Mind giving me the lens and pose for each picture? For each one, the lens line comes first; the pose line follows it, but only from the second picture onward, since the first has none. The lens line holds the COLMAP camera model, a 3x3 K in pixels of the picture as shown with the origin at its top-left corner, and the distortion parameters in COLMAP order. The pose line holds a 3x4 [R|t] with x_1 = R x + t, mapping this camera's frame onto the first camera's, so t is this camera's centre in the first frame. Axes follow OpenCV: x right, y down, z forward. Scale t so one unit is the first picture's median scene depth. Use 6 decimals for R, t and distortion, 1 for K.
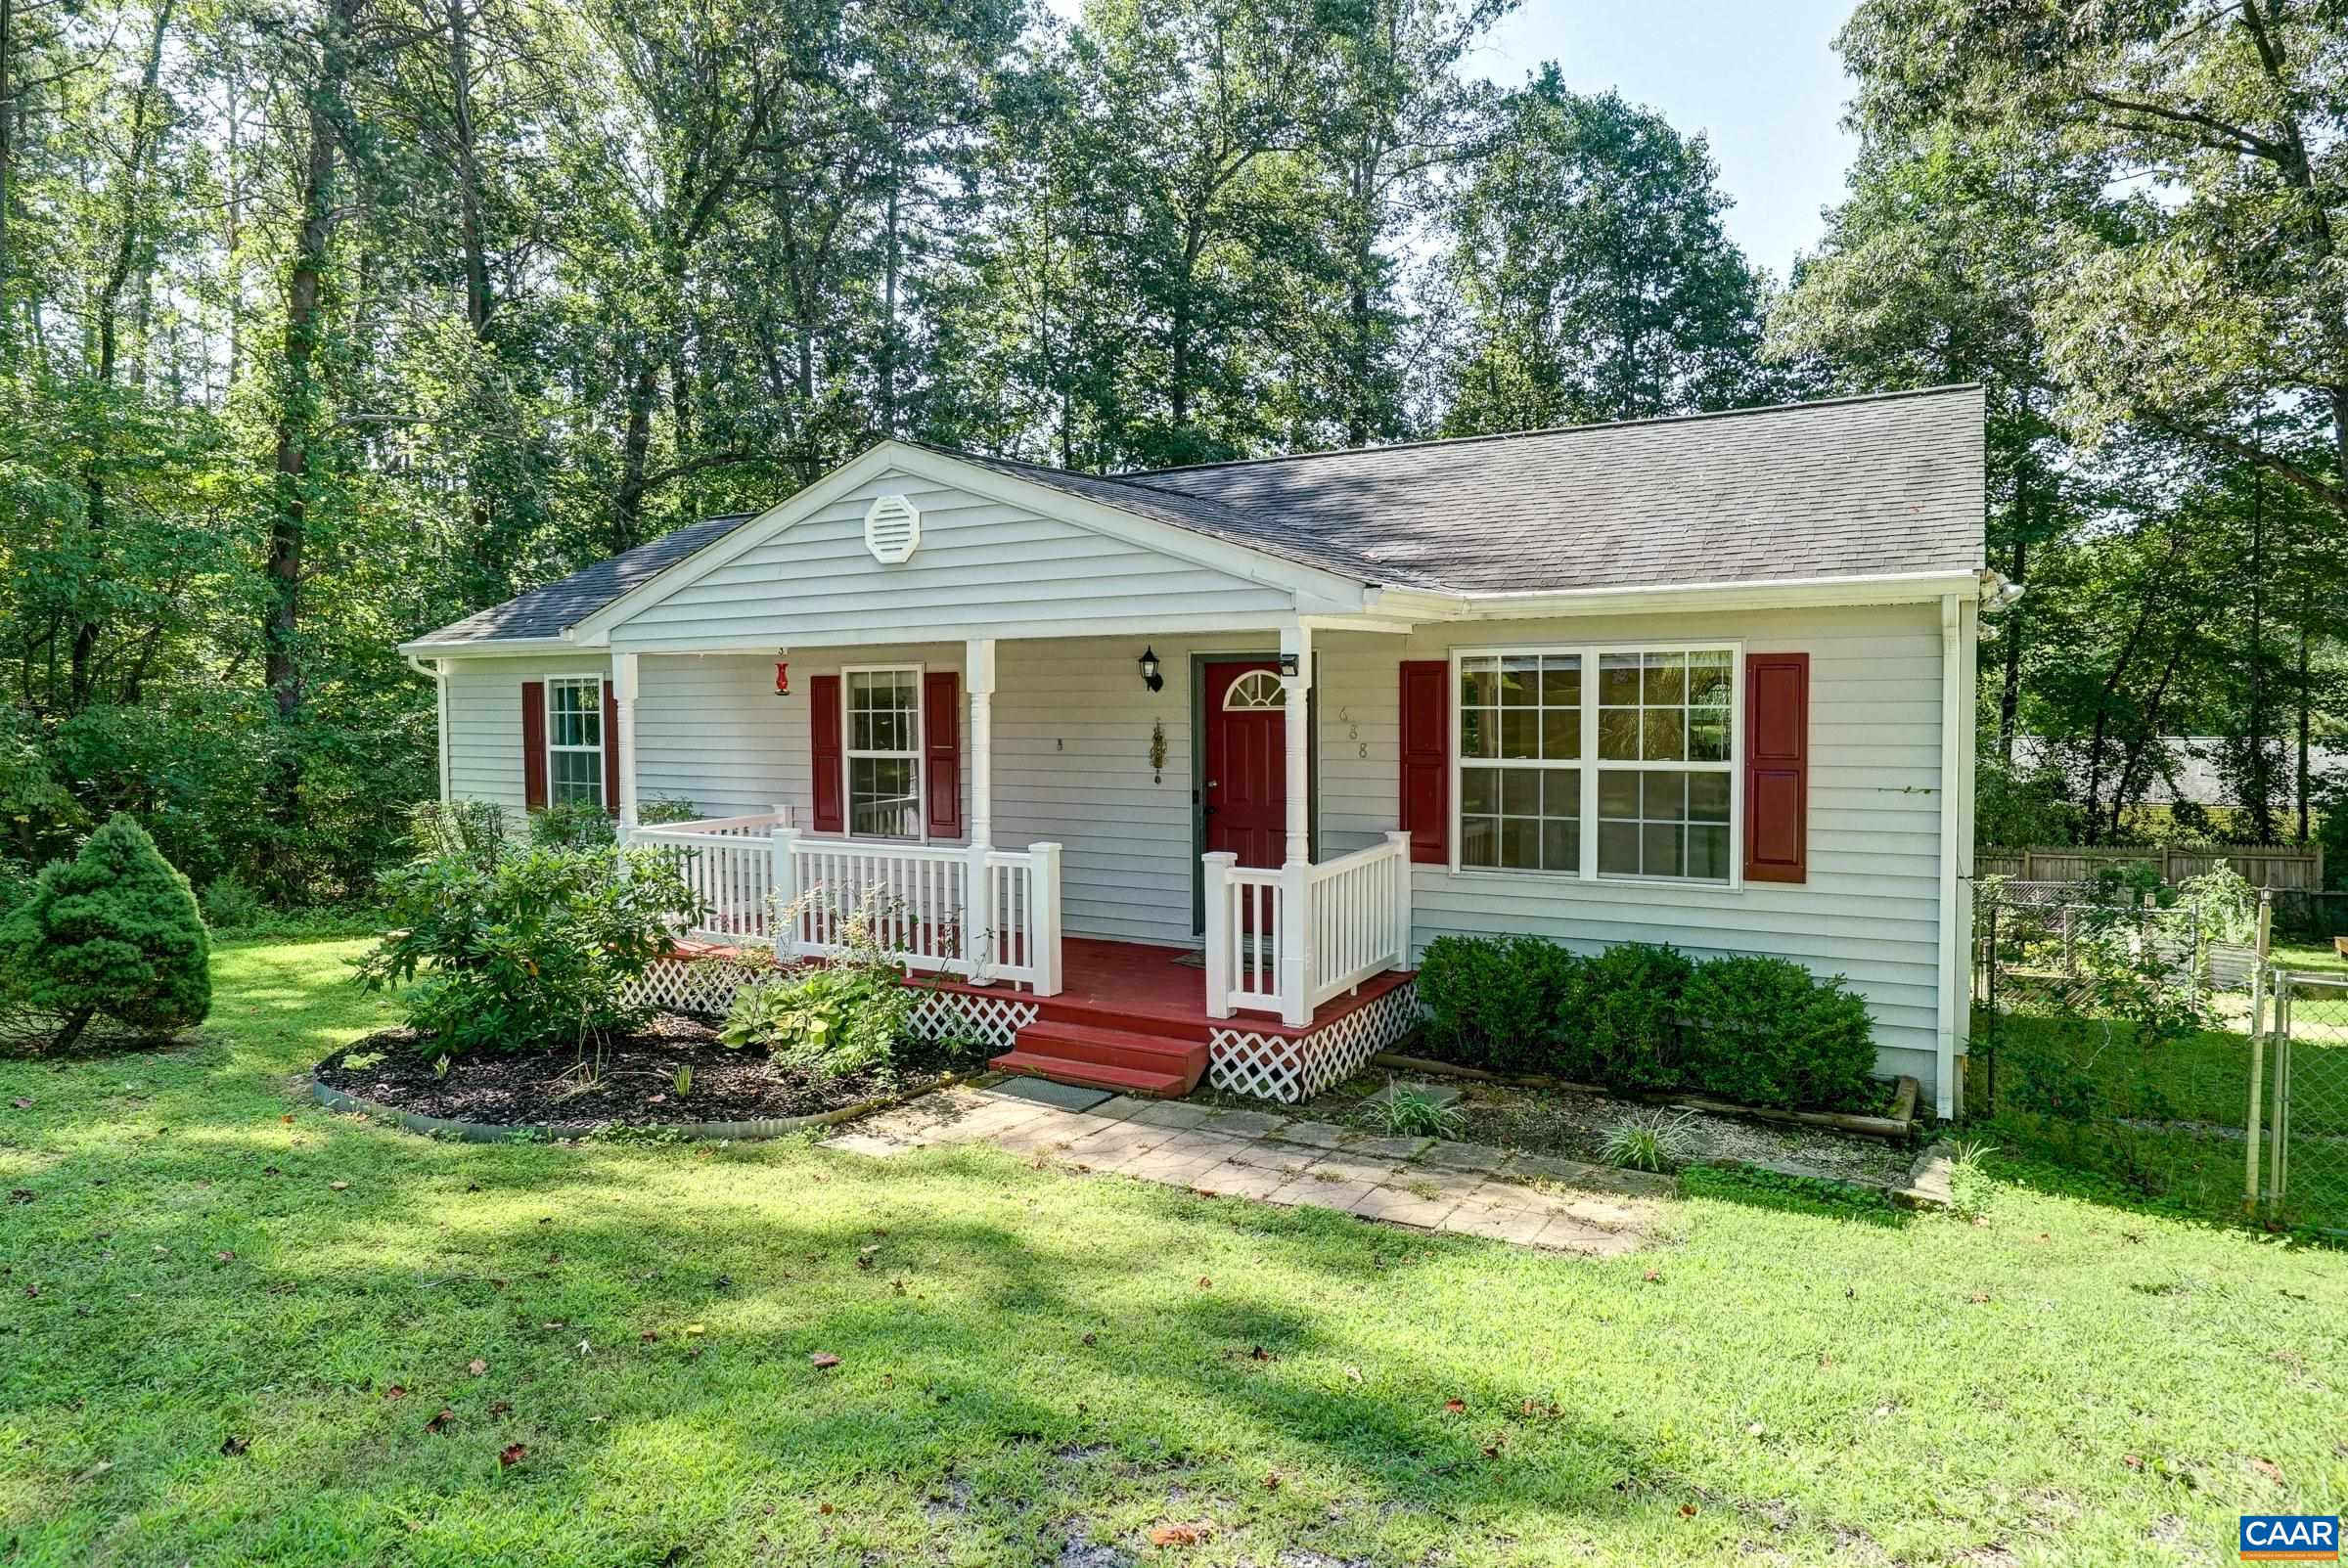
lens RADIAL K [[1385.4, 0, 1178.1], [0, 1385.4, 774.8], [0, 0, 1]] dist [-0.013855, 0.015604]
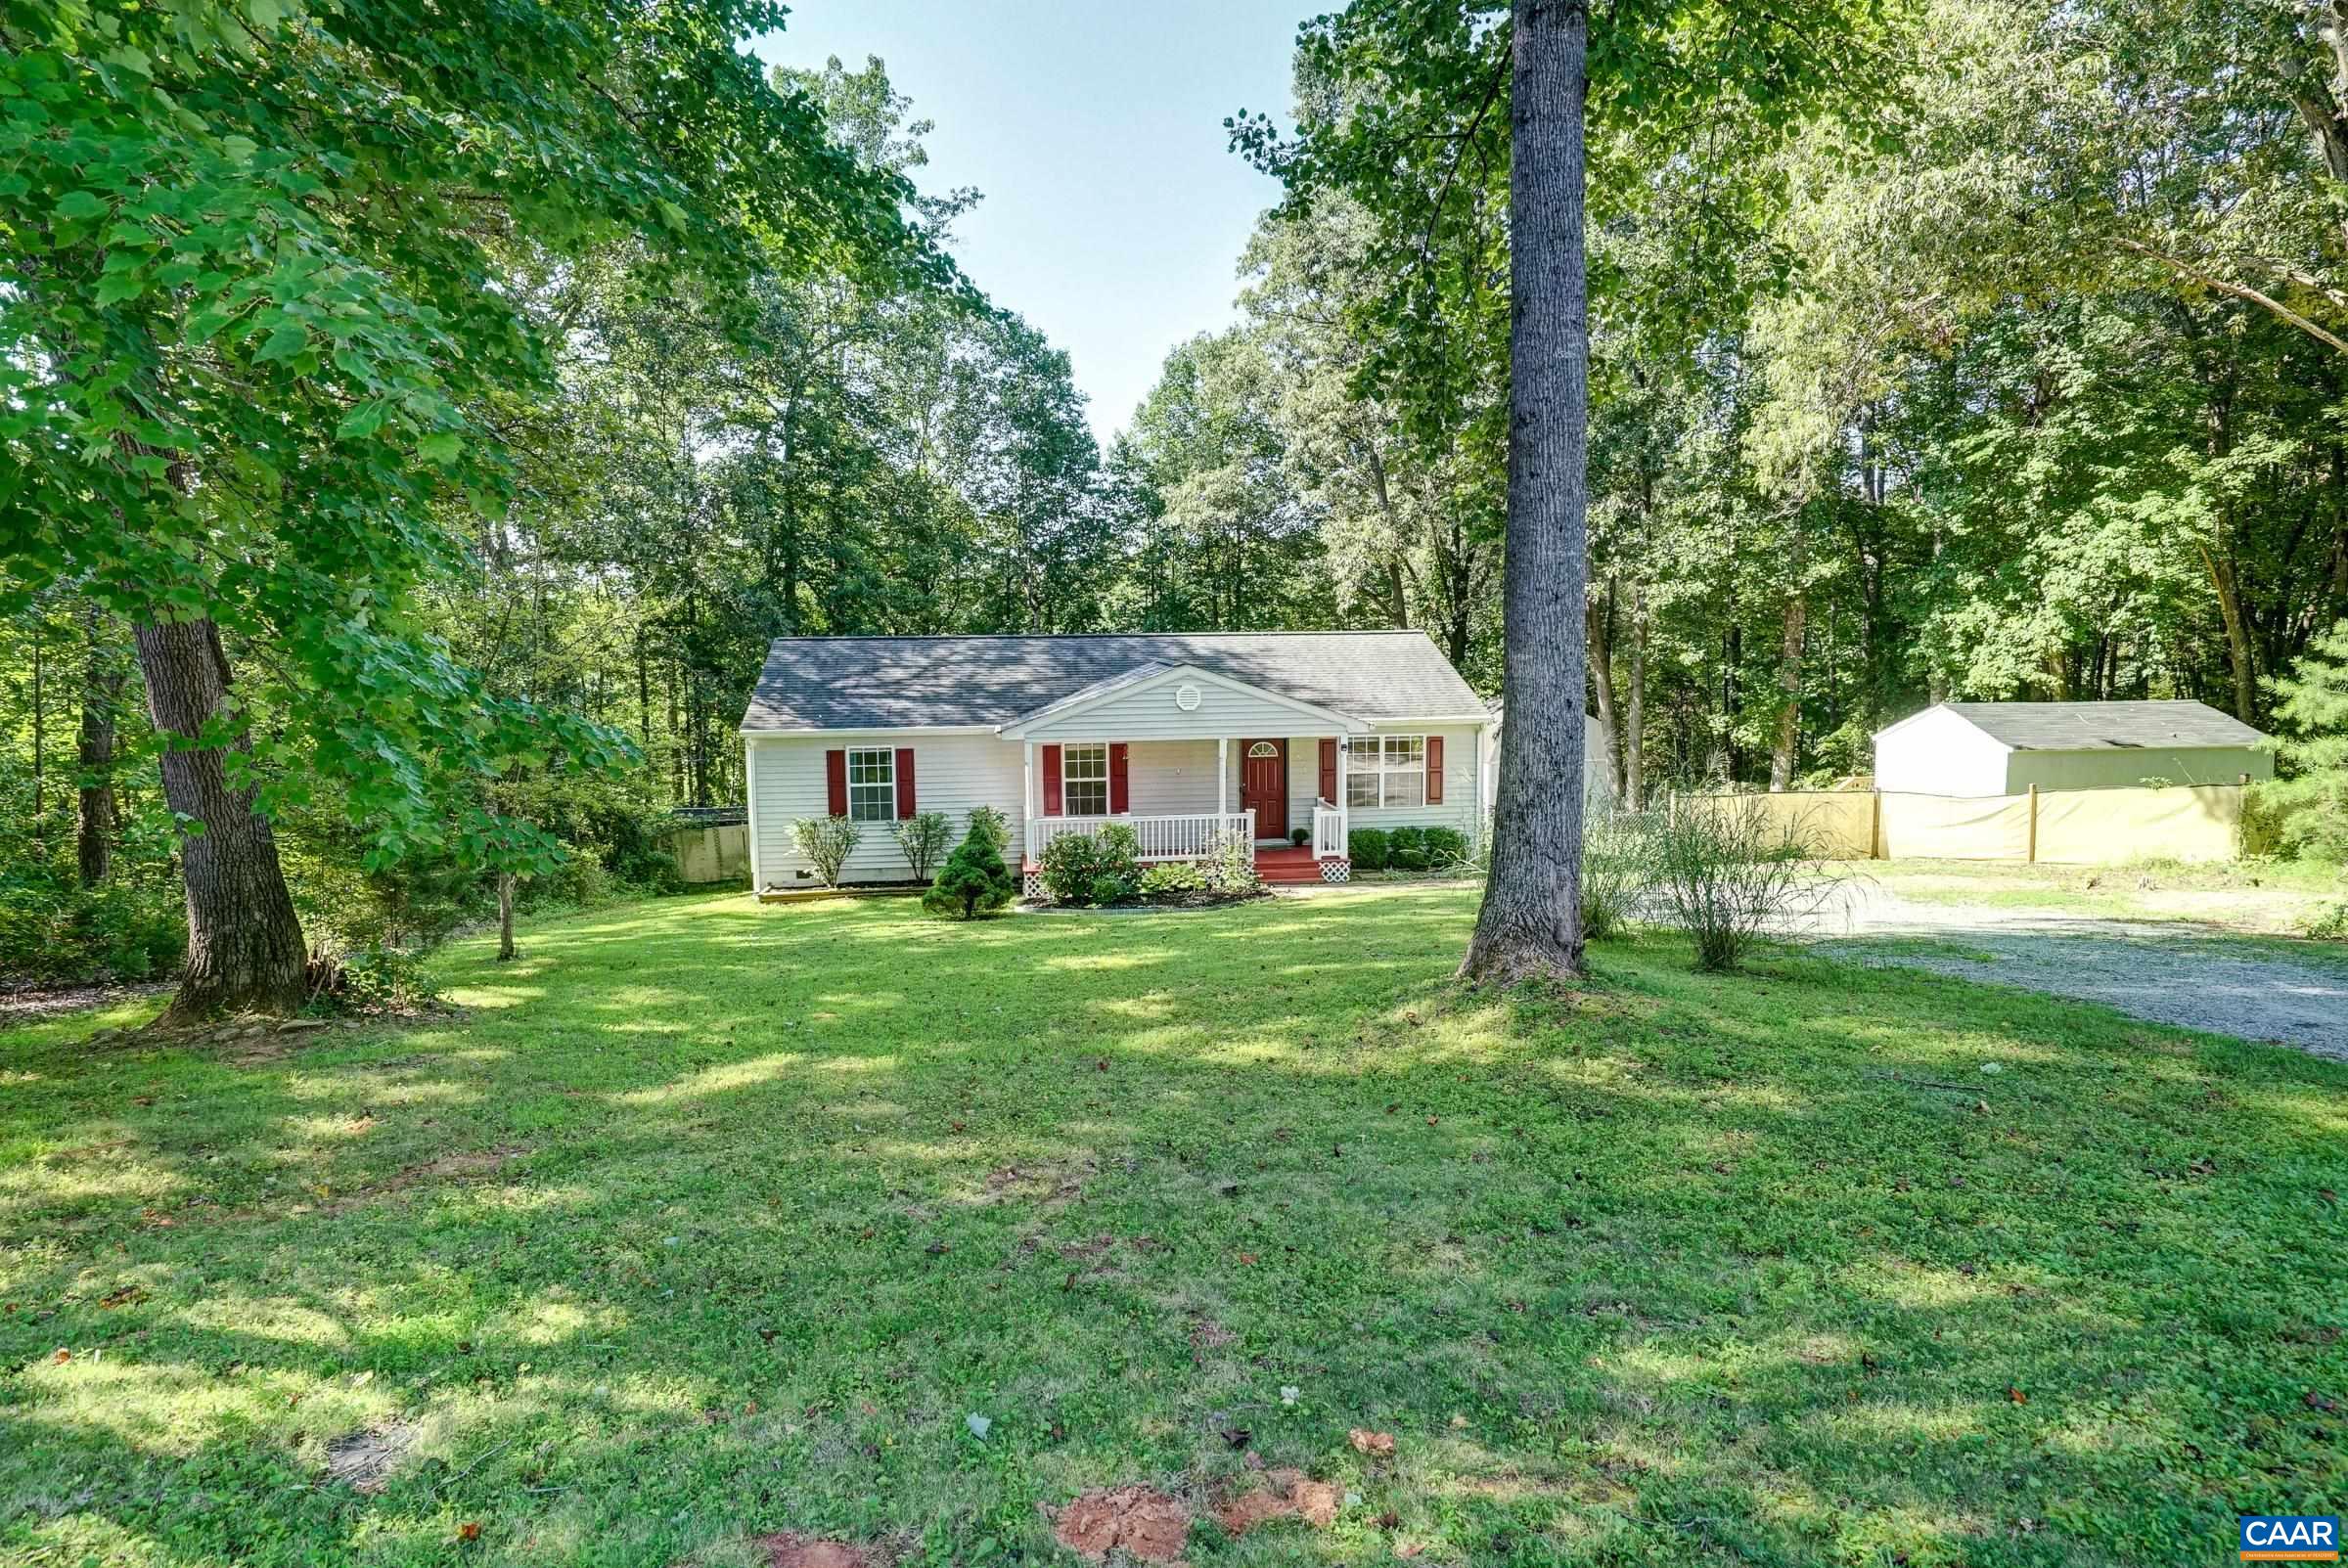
lens RADIAL K [[1290.8, 0, 1176.6], [0, 1290.8, 806.2], [0, 0, 1]] dist [-0.031228, 0.022654]
pose [[0.793280, -0.071725, 0.604617, -1.642961], [0.040936, 0.997073, 0.064572, -0.122295], [-0.607479, -0.026473, 0.793894, -0.929910]]
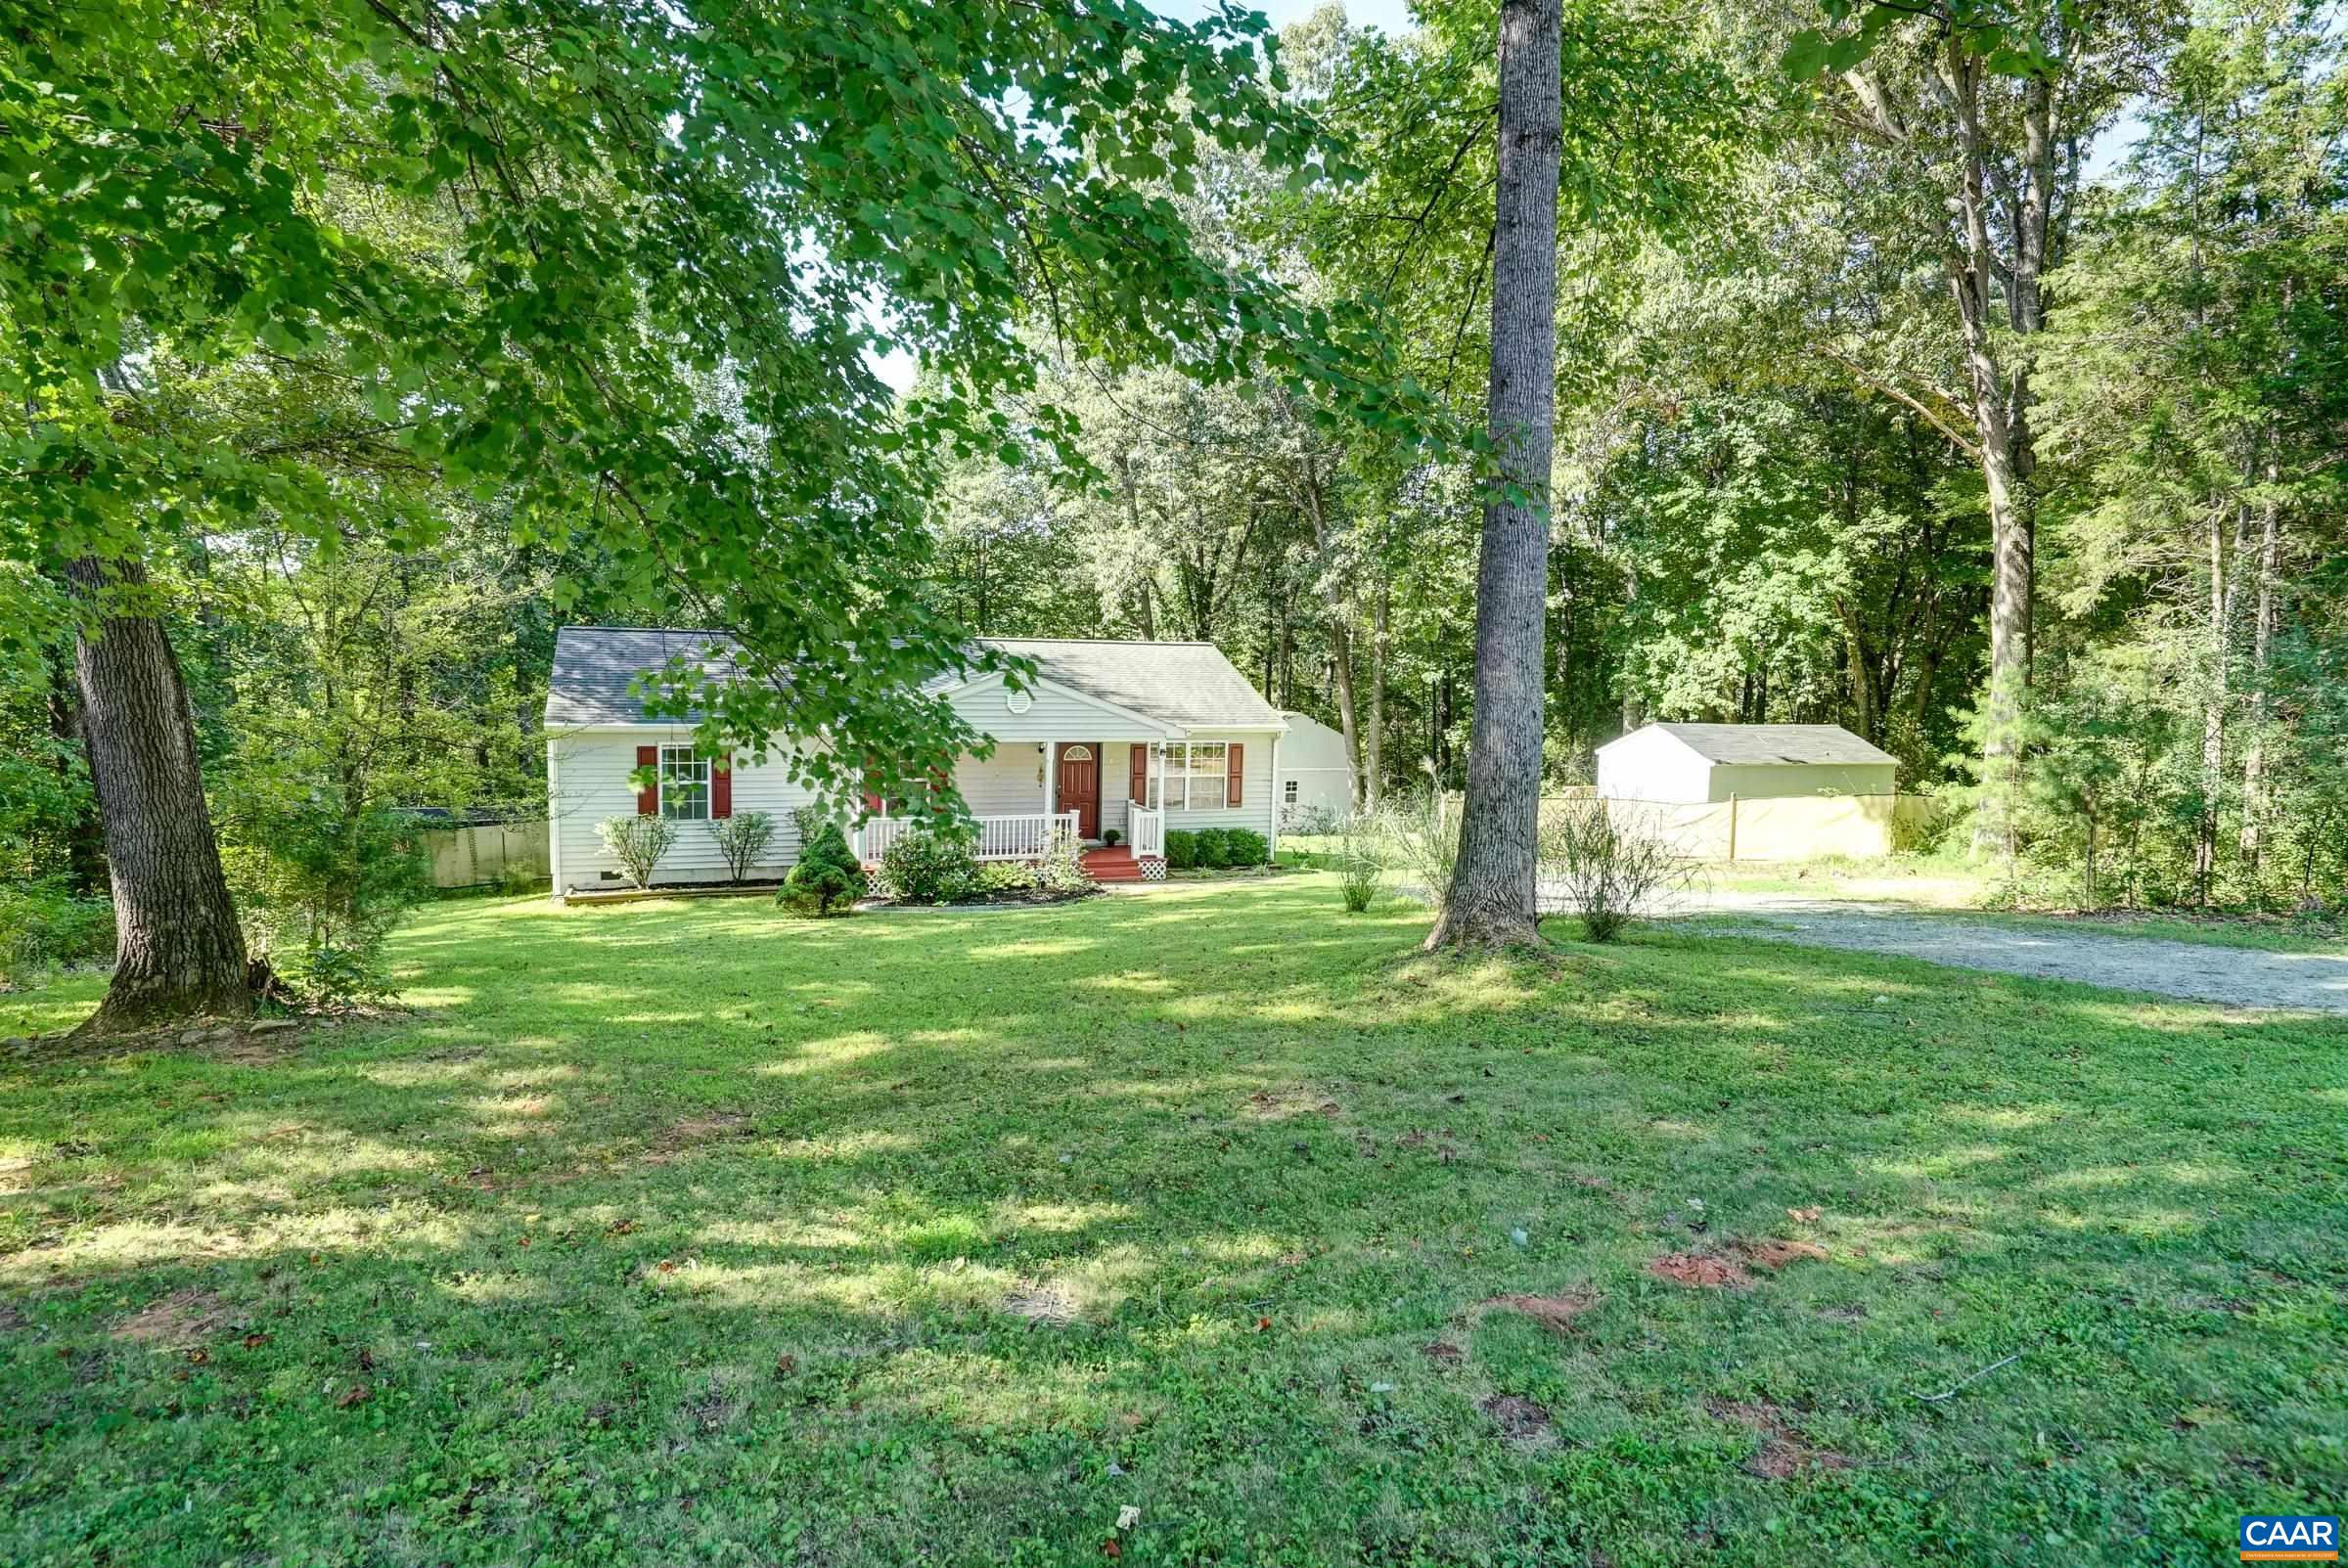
lens RADIAL K [[1290.8, 0, 1180.7], [0, 1290.8, 825.8], [0, 0, 1]] dist [-0.031228, 0.022654]
pose [[0.622210, -0.075648, 0.779187, -1.905682], [0.018677, 0.996471, 0.081829, -0.126014], [-0.782628, -0.036362, 0.621427, -0.823000]]
